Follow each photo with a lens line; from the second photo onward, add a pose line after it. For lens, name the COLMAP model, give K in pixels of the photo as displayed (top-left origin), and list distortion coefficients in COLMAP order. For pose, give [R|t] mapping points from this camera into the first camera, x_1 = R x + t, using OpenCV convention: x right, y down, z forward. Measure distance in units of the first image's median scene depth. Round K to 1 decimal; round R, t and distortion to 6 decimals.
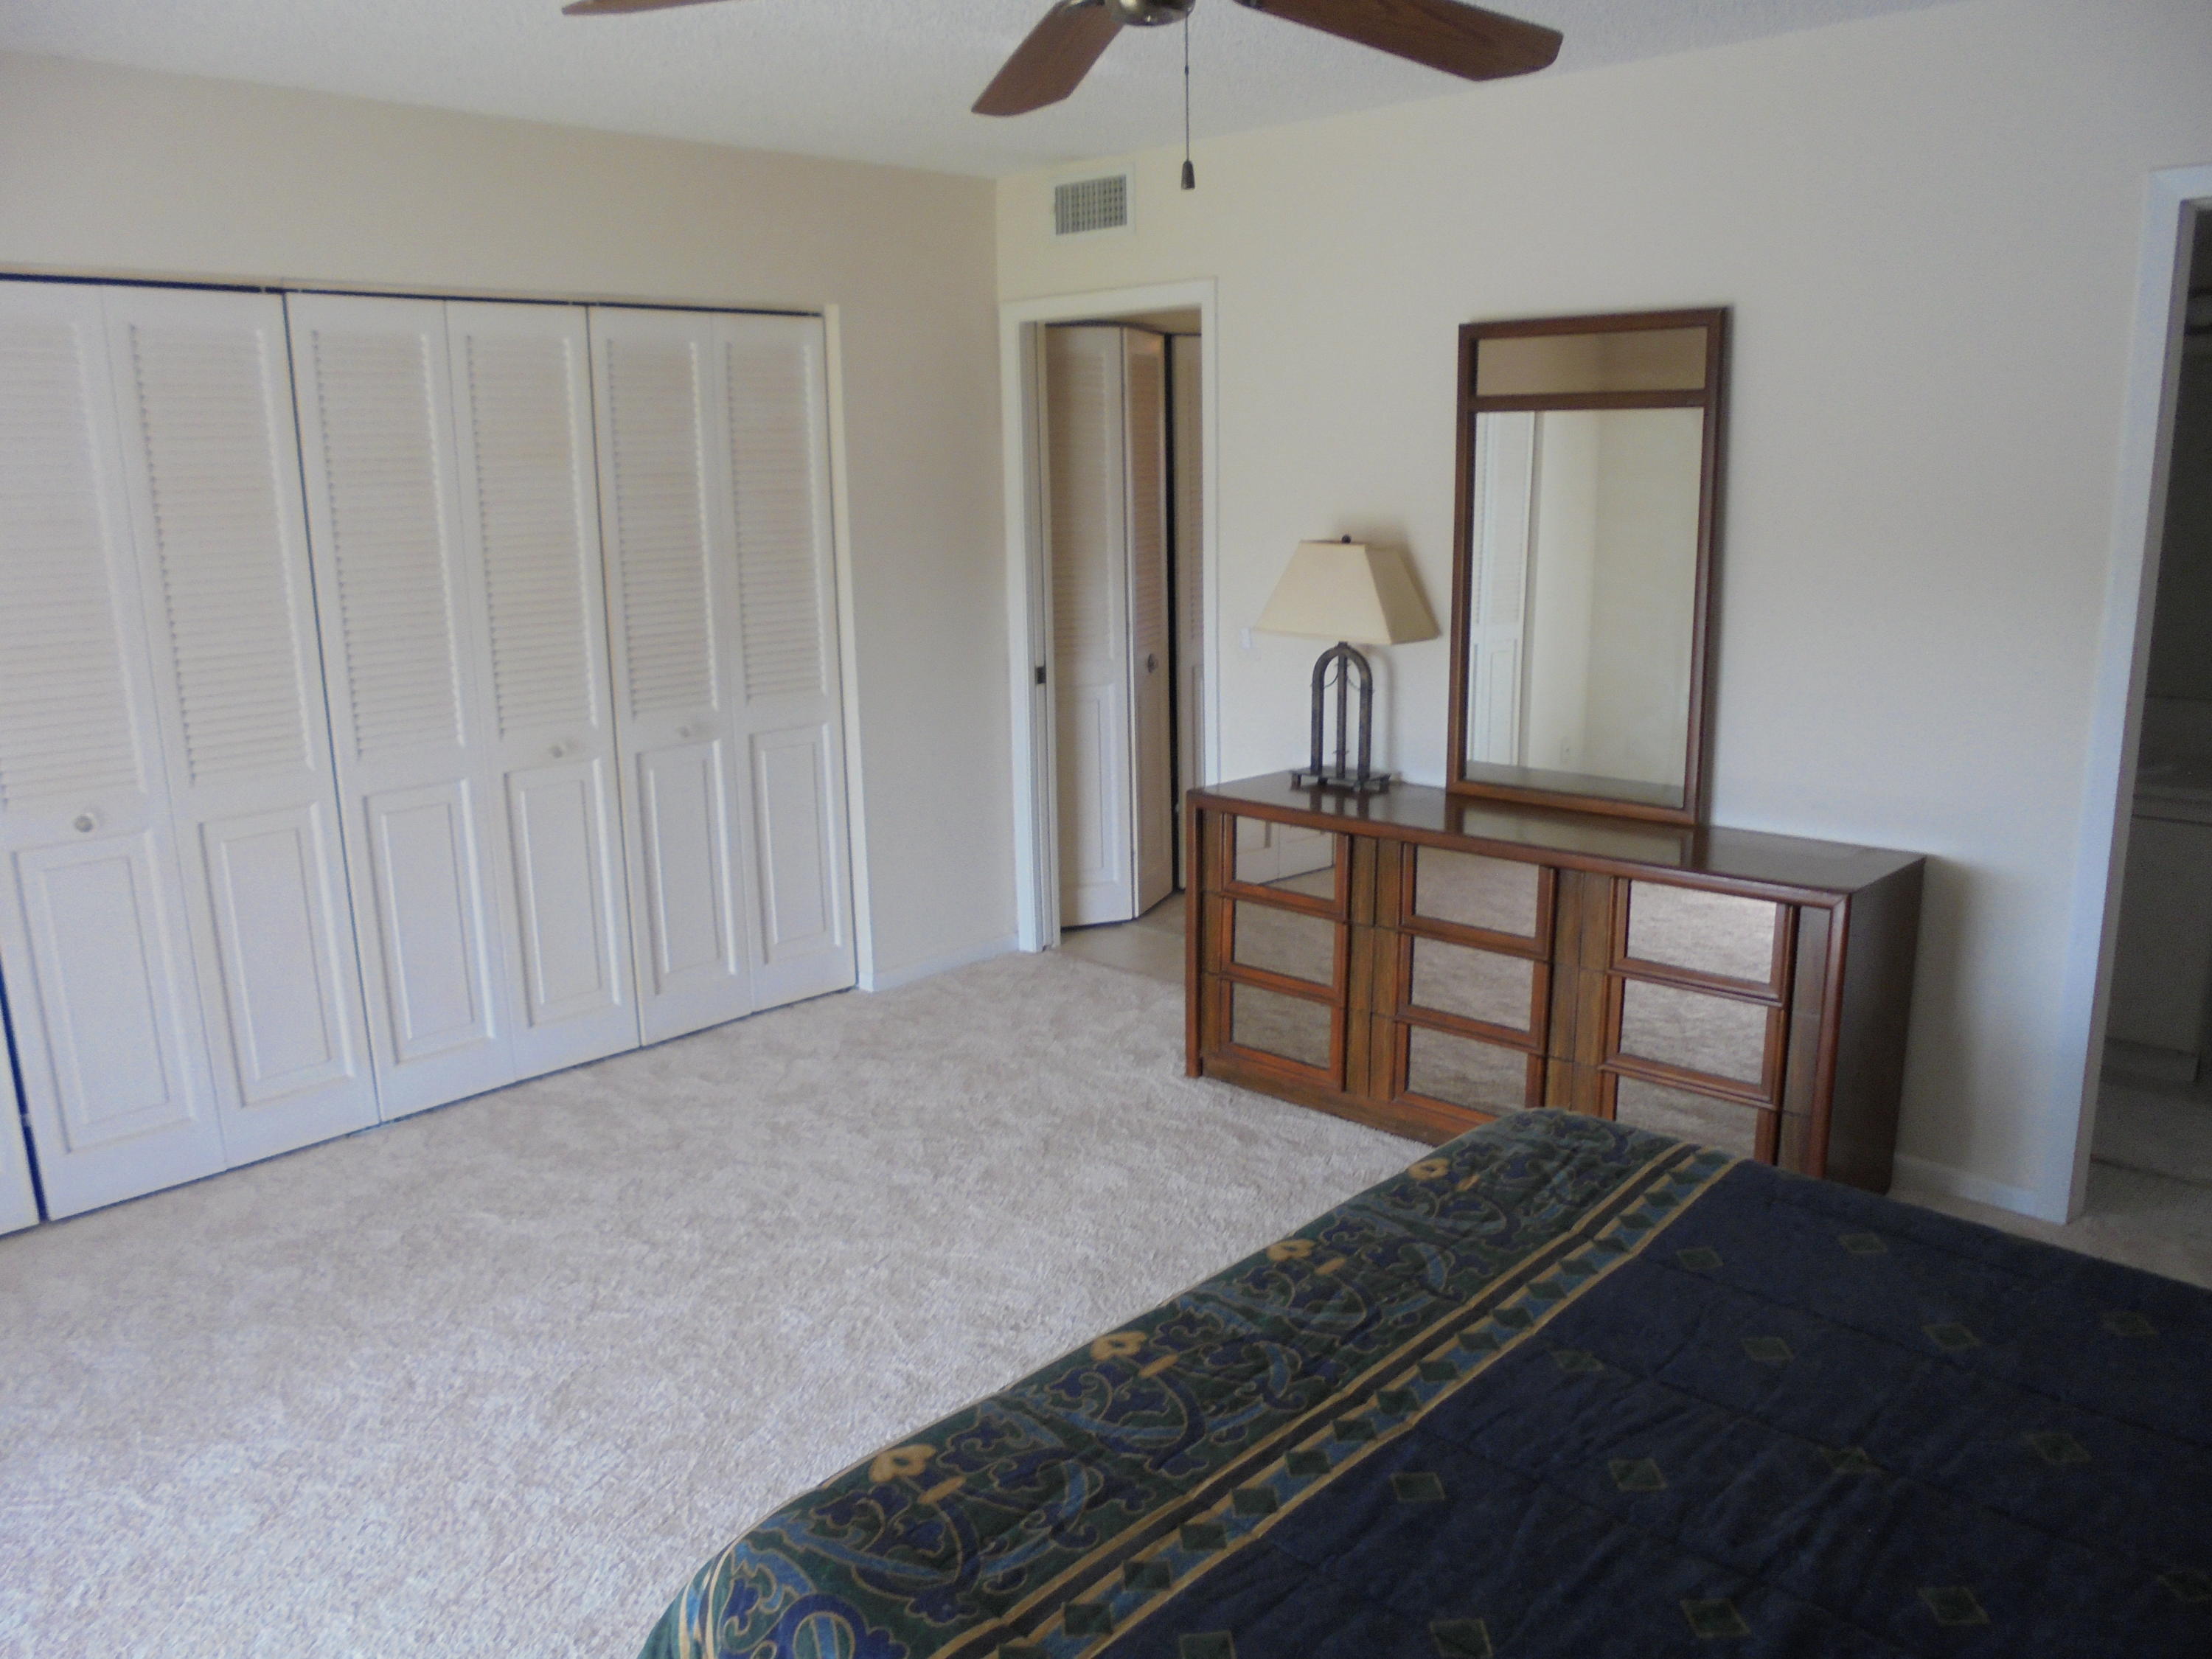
lens RADIAL K [[1671.2, 0, 1123.0], [0, 1671.2, 833.2], [0, 0, 1]] dist [-0.152281, 0.141381]
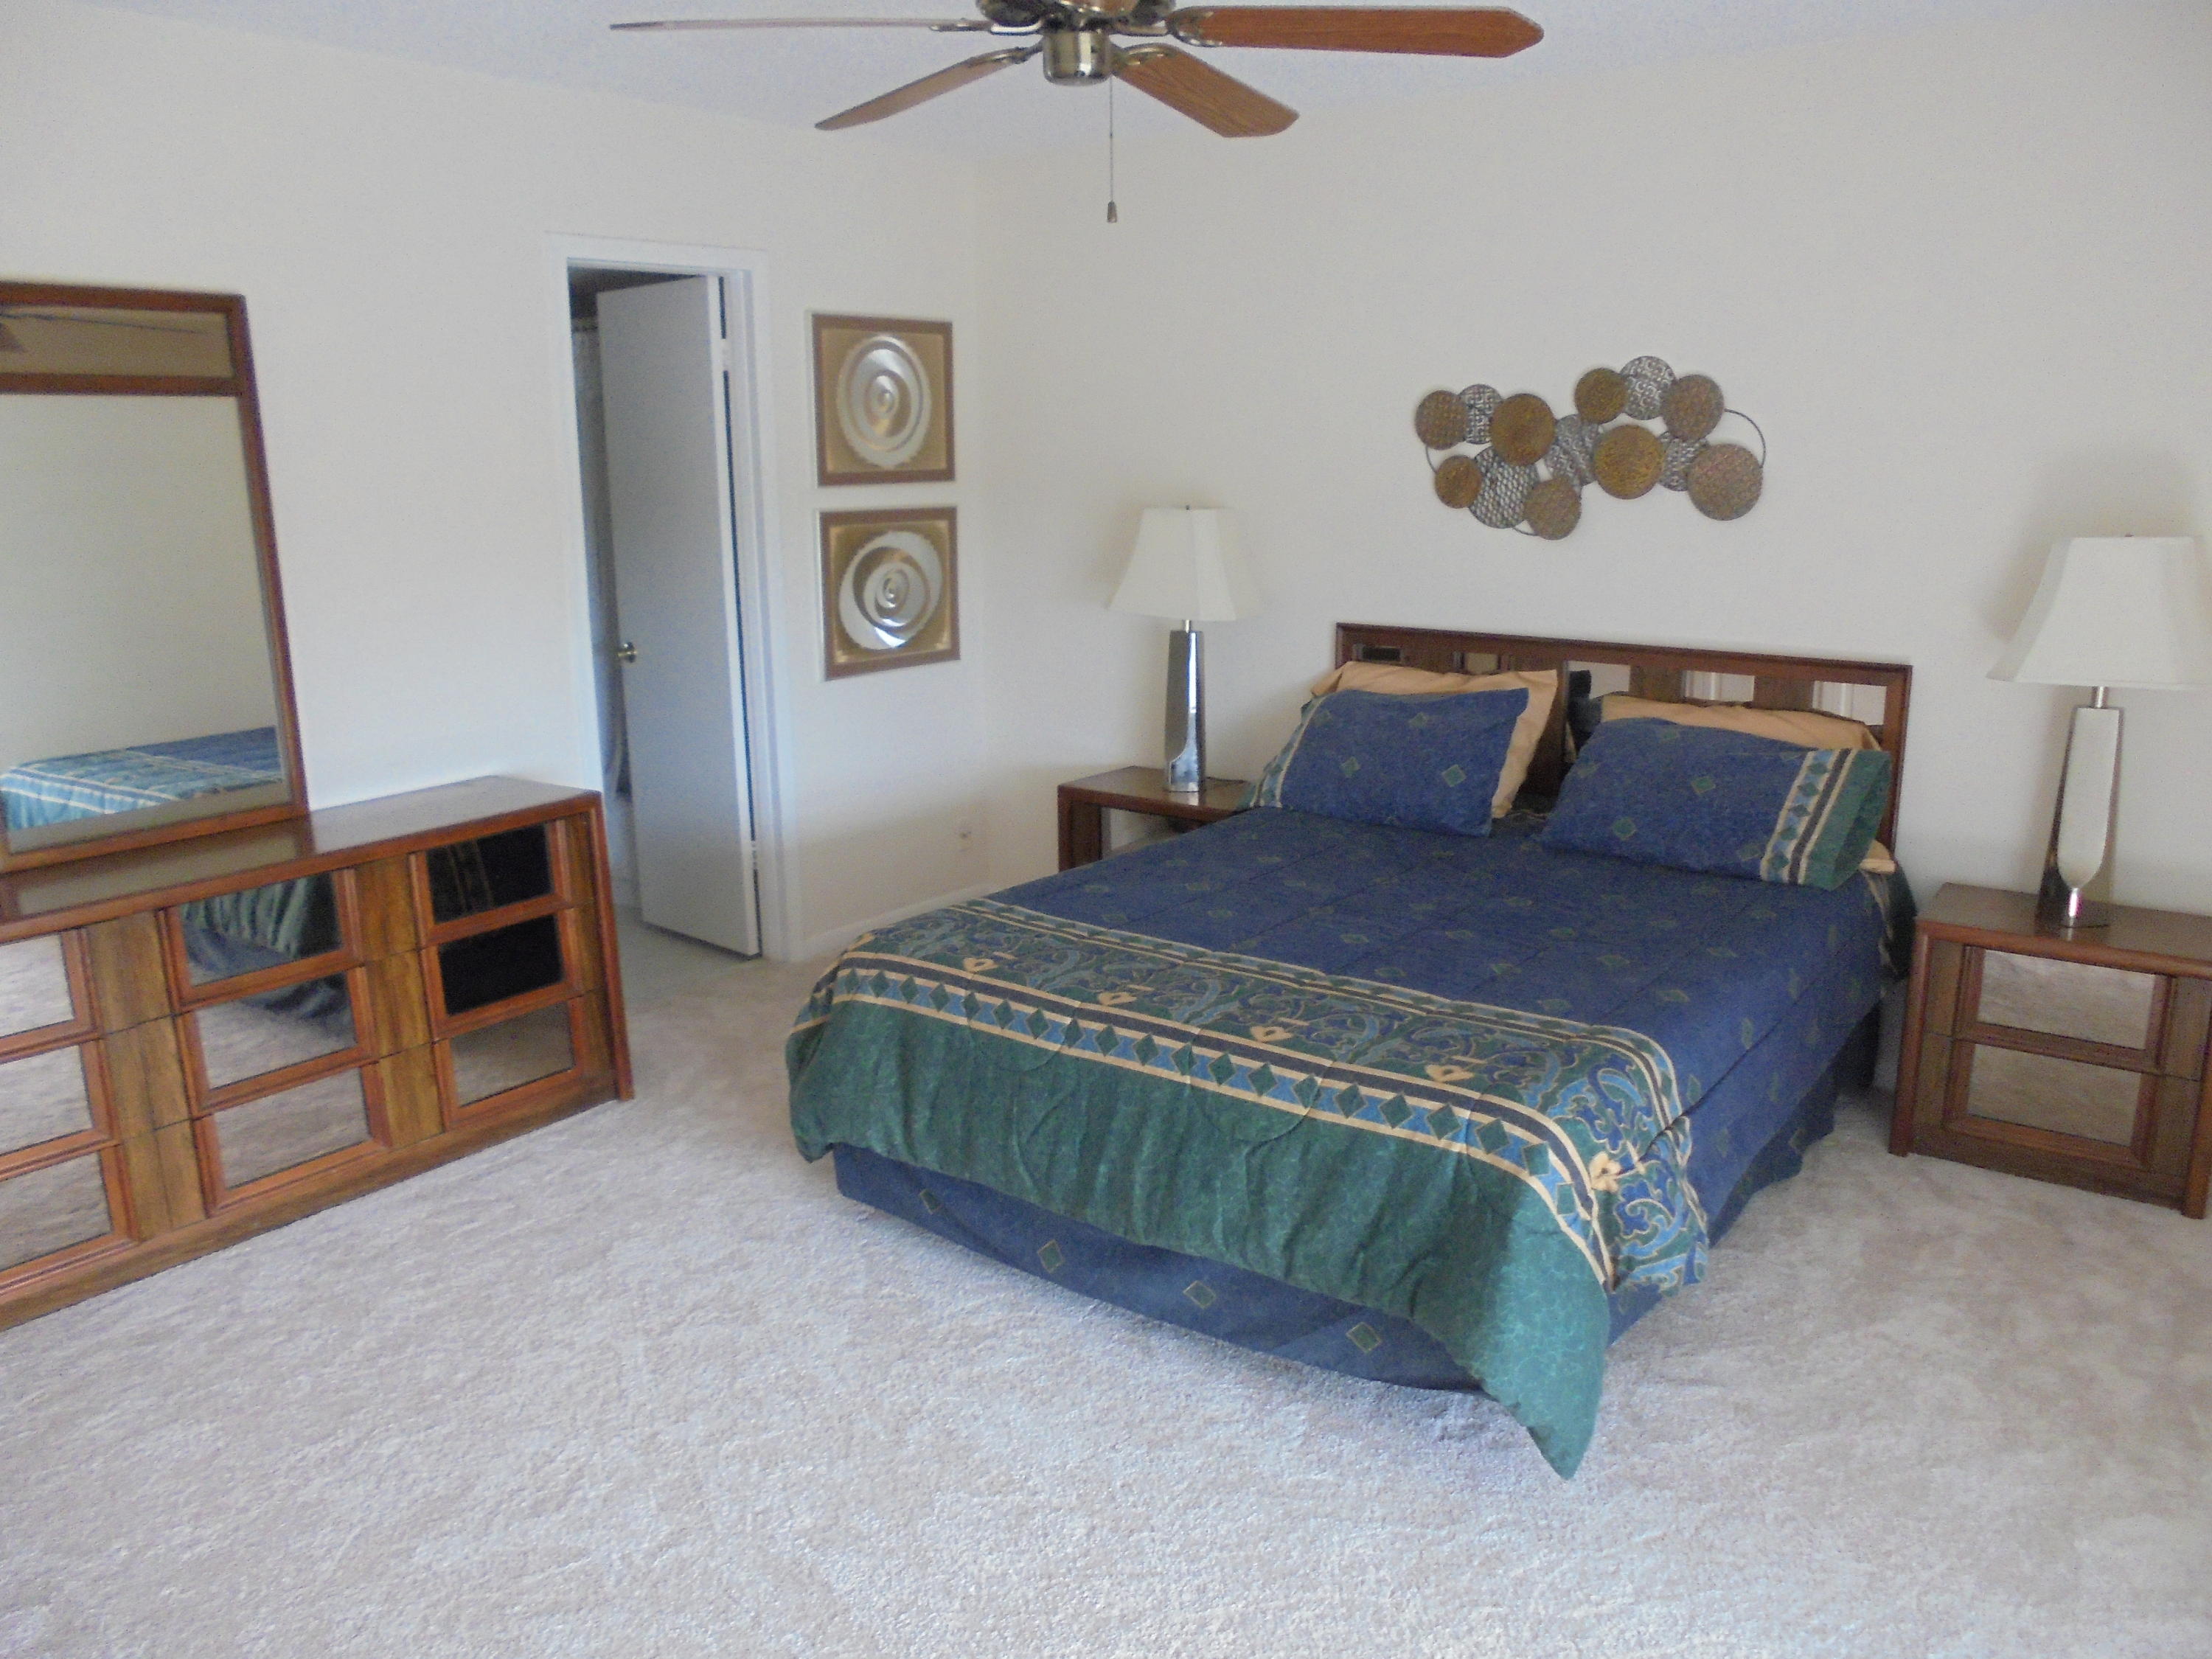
lens RADIAL K [[1671.2, 0, 1123.0], [0, 1671.2, 833.2], [0, 0, 1]] dist [-0.152281, 0.141381]
pose [[-0.102957, -0.210880, 0.972075, -0.714455], [0.231588, 0.945330, 0.229606, -0.113008], [-0.967350, 0.248760, -0.048491, 0.606118]]
